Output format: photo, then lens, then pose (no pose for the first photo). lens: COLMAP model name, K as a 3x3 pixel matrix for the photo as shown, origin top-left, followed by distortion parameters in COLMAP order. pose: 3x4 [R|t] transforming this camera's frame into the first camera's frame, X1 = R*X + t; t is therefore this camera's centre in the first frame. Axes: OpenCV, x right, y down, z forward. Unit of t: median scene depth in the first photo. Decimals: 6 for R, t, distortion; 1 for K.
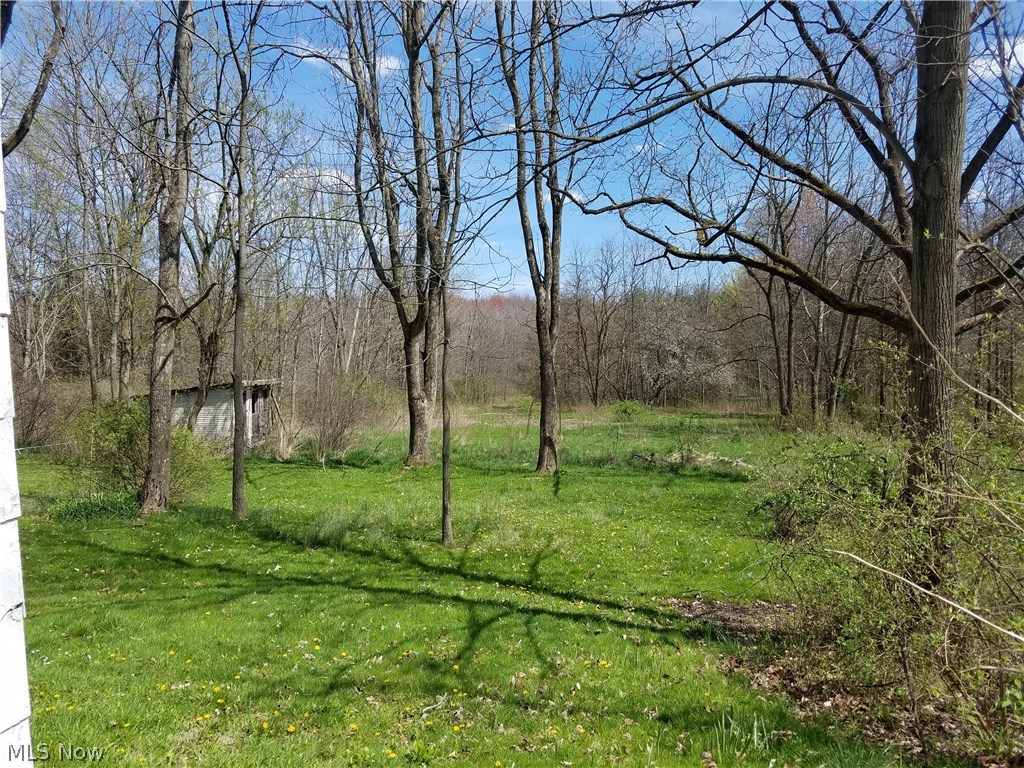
lens RADIAL K [[777.9, 0, 474.4], [0, 777.9, 404.5], [0, 0, 1]] dist [0.344181, -0.588402]
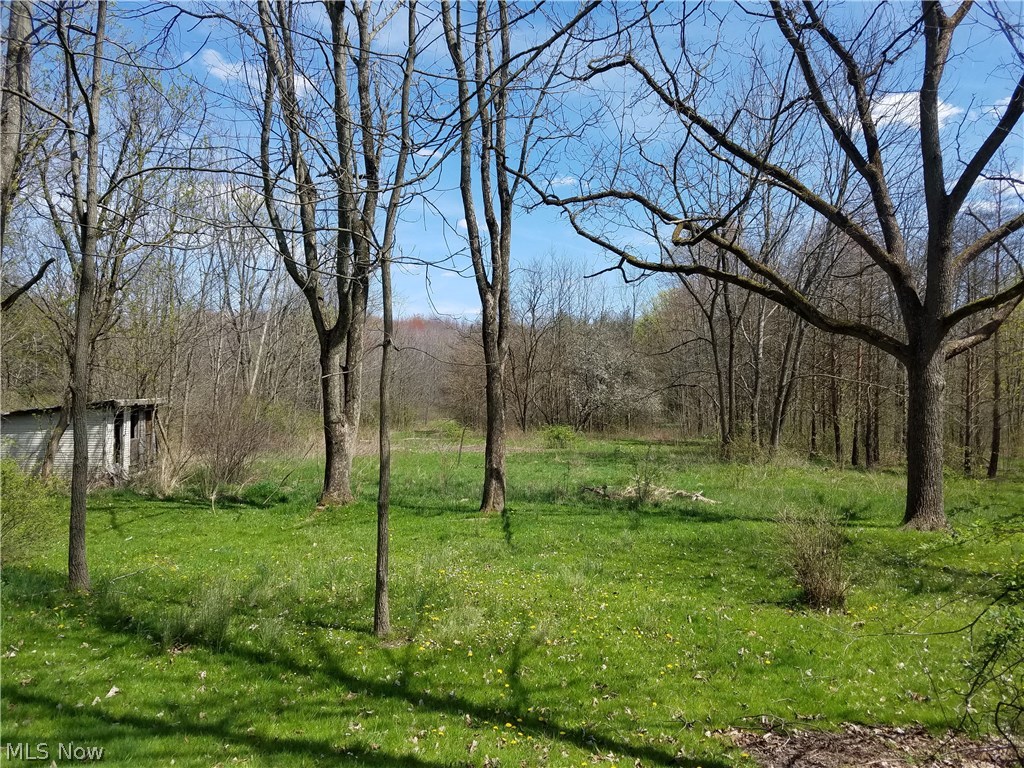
lens RADIAL K [[800.3, 0, 507.4], [0, 800.3, 397.8], [0, 0, 1]] dist [0.248492, -0.425827]
pose [[0.990022, 0.013617, 0.140256, -0.014396], [-0.008189, 0.999197, -0.039210, -0.001578], [-0.140677, 0.037671, 0.989339, 0.131851]]
